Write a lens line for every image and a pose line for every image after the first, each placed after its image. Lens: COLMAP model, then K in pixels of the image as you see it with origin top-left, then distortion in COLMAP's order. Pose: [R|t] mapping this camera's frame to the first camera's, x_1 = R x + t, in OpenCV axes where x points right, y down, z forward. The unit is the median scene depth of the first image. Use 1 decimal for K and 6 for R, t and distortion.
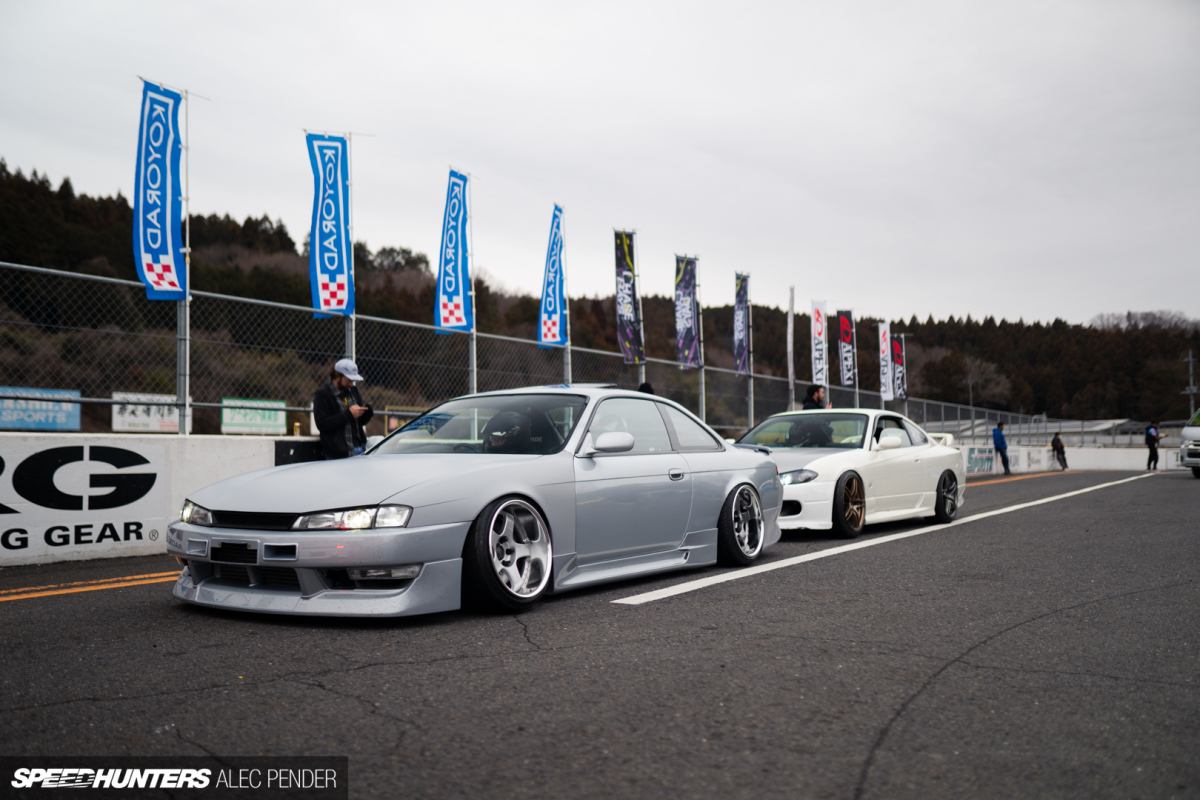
lens RADIAL K [[1196.0, 0, 600.8], [0, 1196.0, 391.2], [0, 0, 1]] dist [-0.003280, 0.000000]
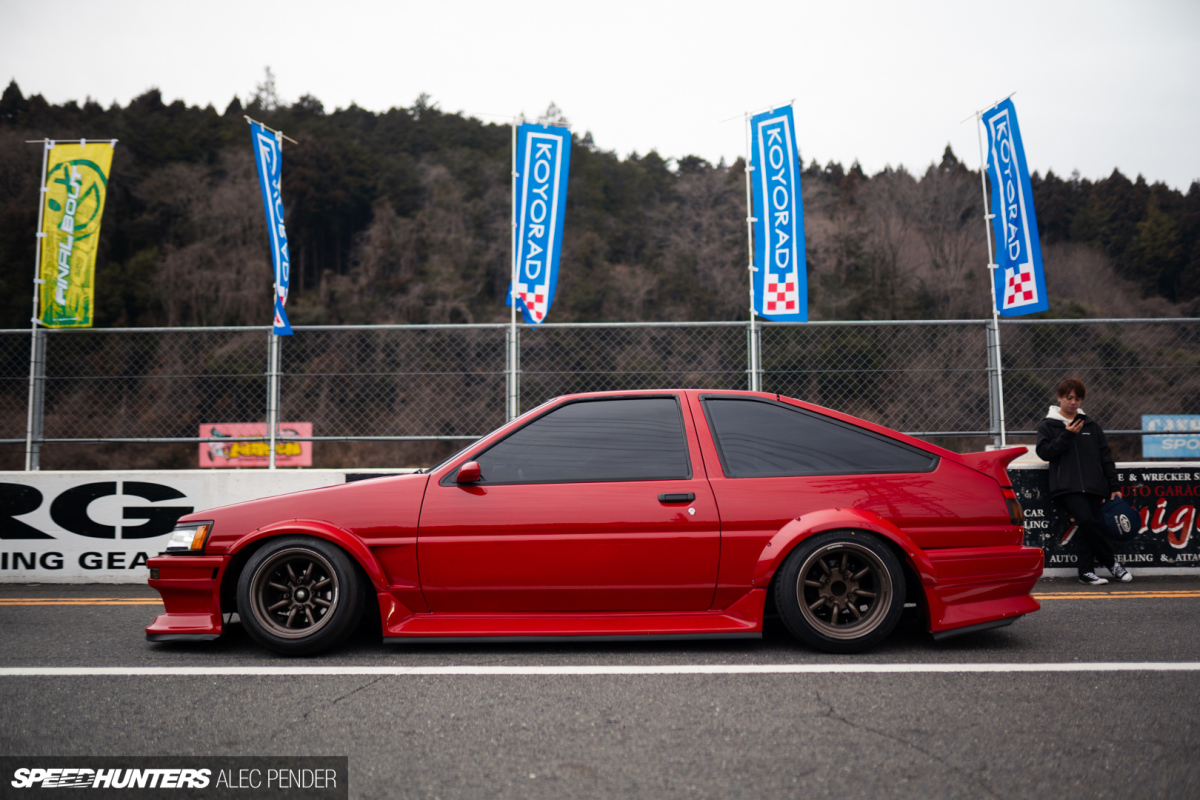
lens RADIAL K [[1196.0, 0, 550.9], [0, 1196.0, 361.0], [0, 0, 1]] dist [-0.003280, 0.000000]
pose [[0.508942, -0.088540, -0.856235, 0.734543], [0.046015, 0.996072, -0.075649, 0.036455], [0.859570, -0.000899, 0.511018, 0.764003]]
